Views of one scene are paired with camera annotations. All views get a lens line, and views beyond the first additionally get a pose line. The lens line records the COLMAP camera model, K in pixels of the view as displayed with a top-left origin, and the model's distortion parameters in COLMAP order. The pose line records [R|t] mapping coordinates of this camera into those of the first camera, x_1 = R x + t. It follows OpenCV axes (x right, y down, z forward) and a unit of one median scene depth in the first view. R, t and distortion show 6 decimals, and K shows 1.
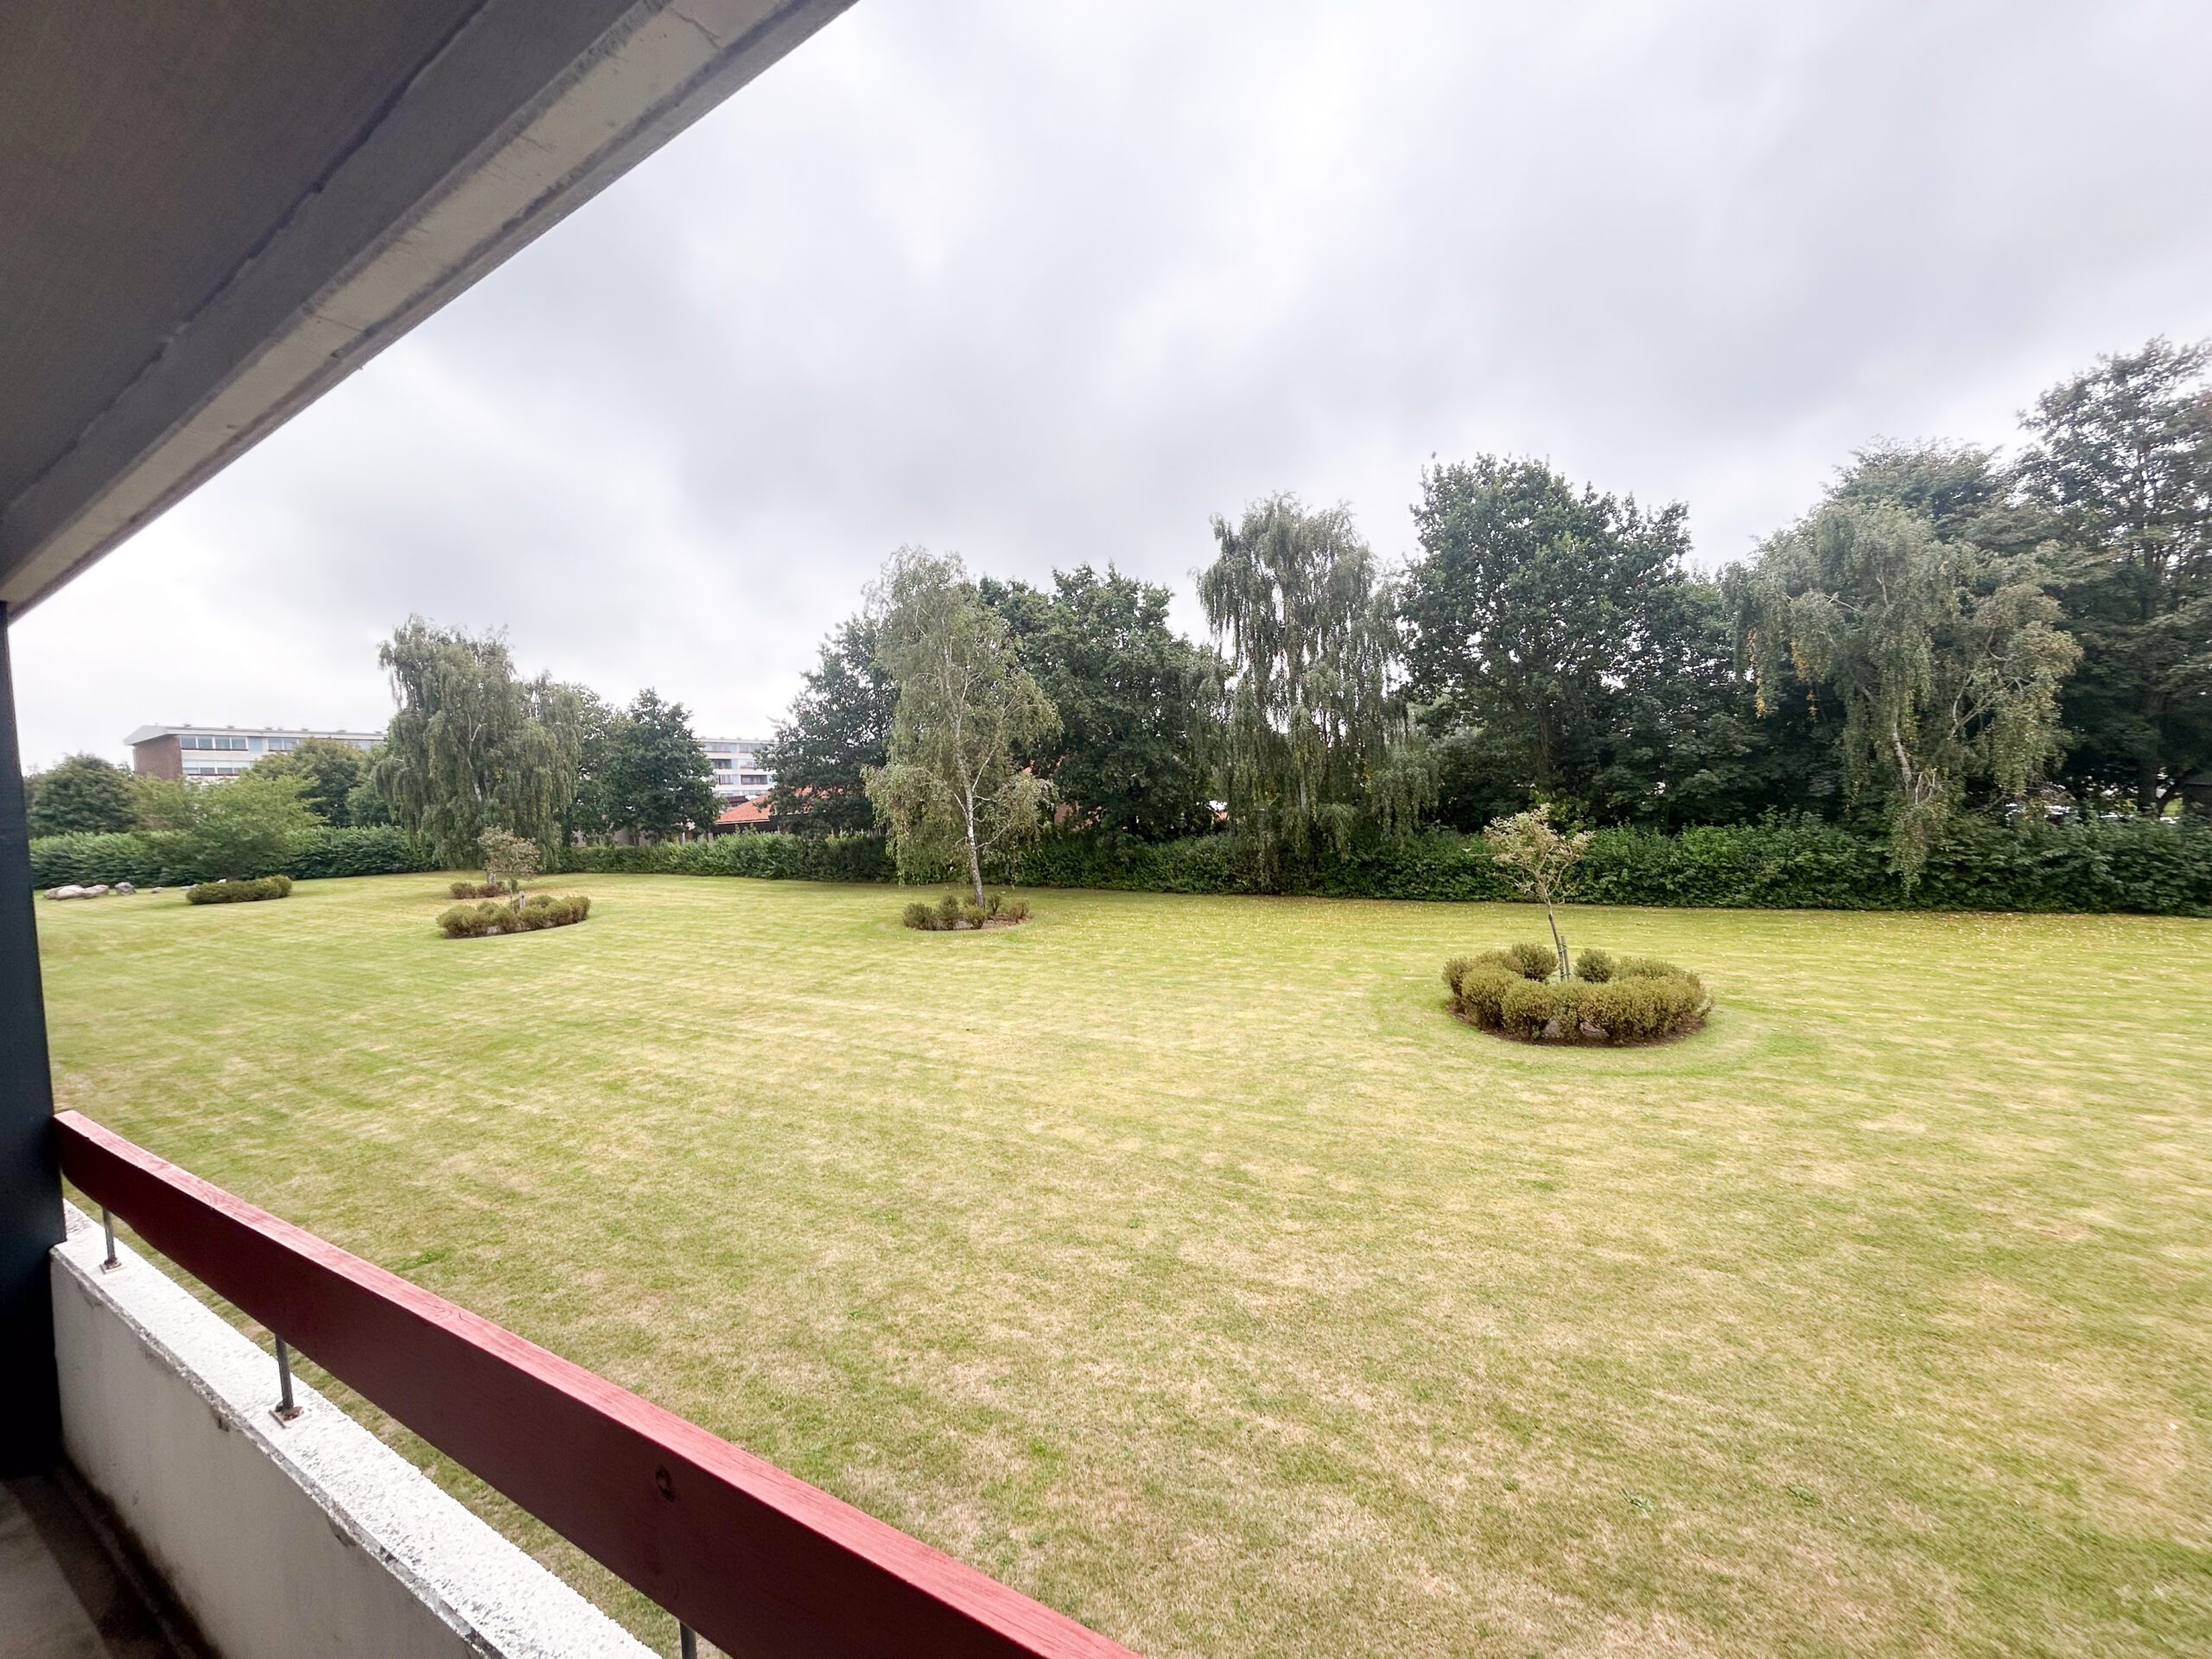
lens RADIAL K [[885.3, 0, 1111.2], [0, 885.3, 832.6], [0, 0, 1]] dist [0.000730, 0.000798]
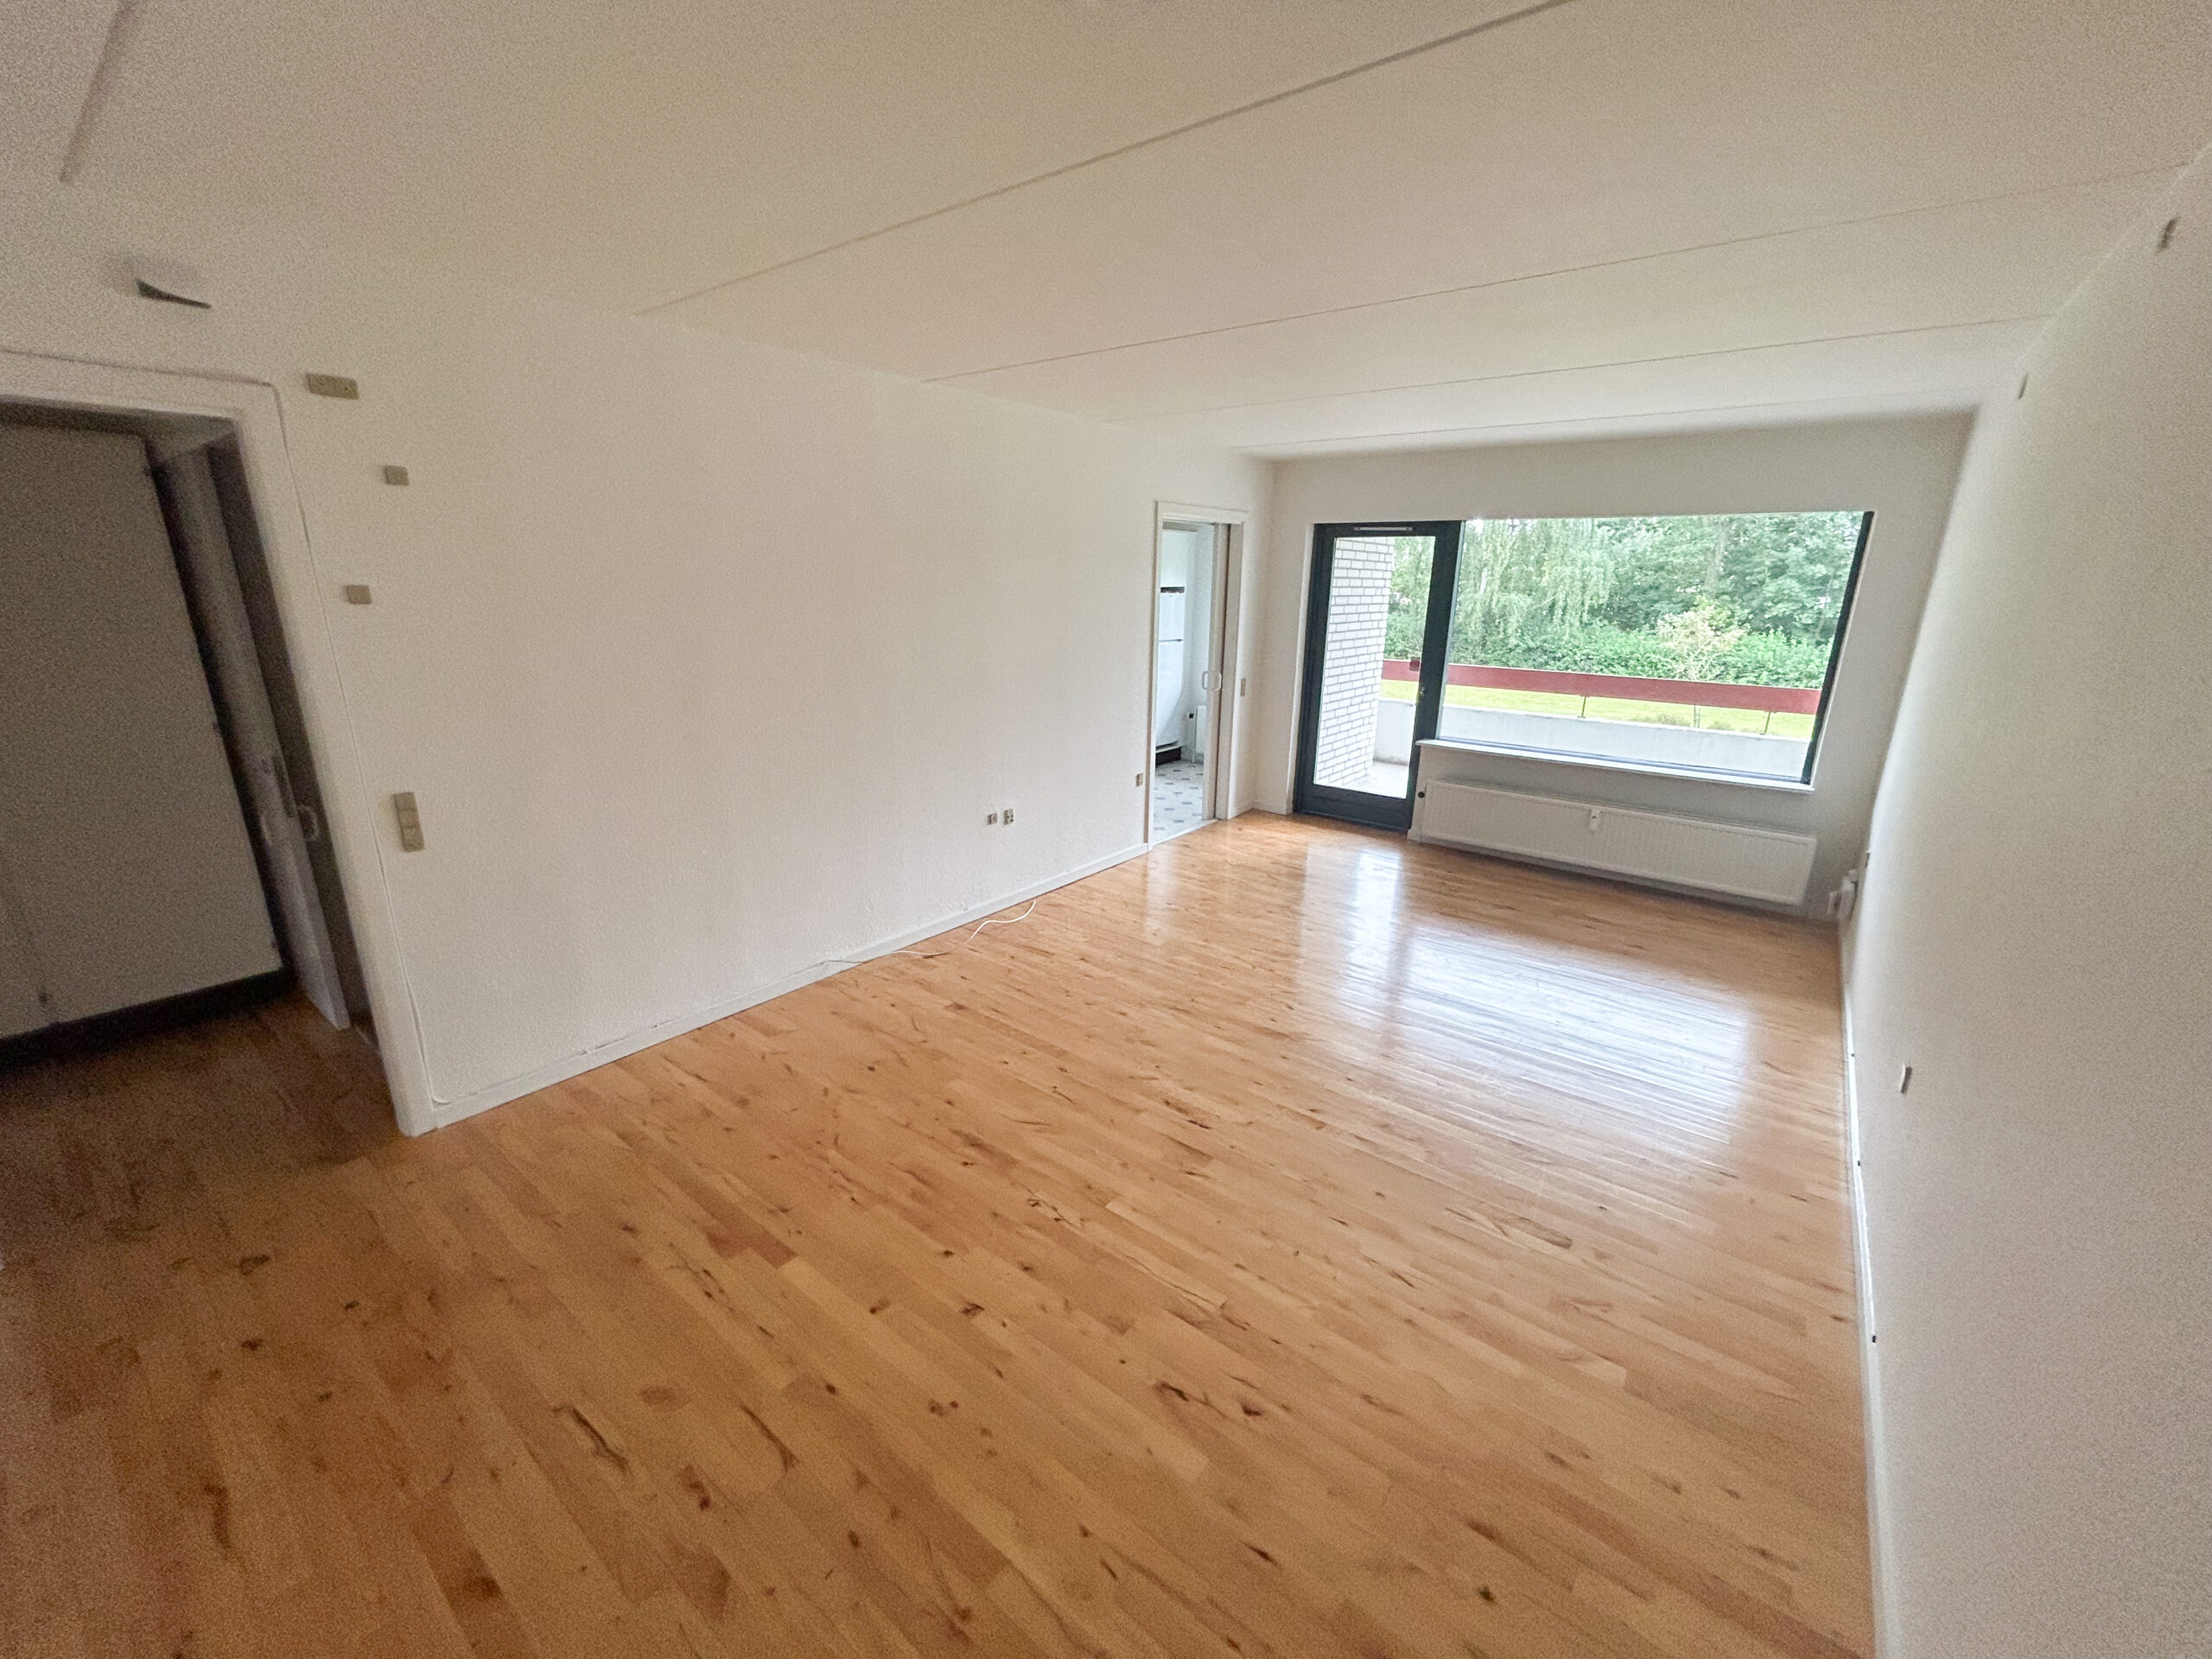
lens RADIAL K [[885.3, 0, 1111.9], [0, 885.3, 824.3], [0, 0, 1]] dist [0.000730, 0.000798]
pose [[0.989731, 0.107901, -0.093752, -0.140883], [-0.081779, 0.965372, 0.247727, 0.016477], [0.117235, -0.237516, 0.964283, -0.273380]]
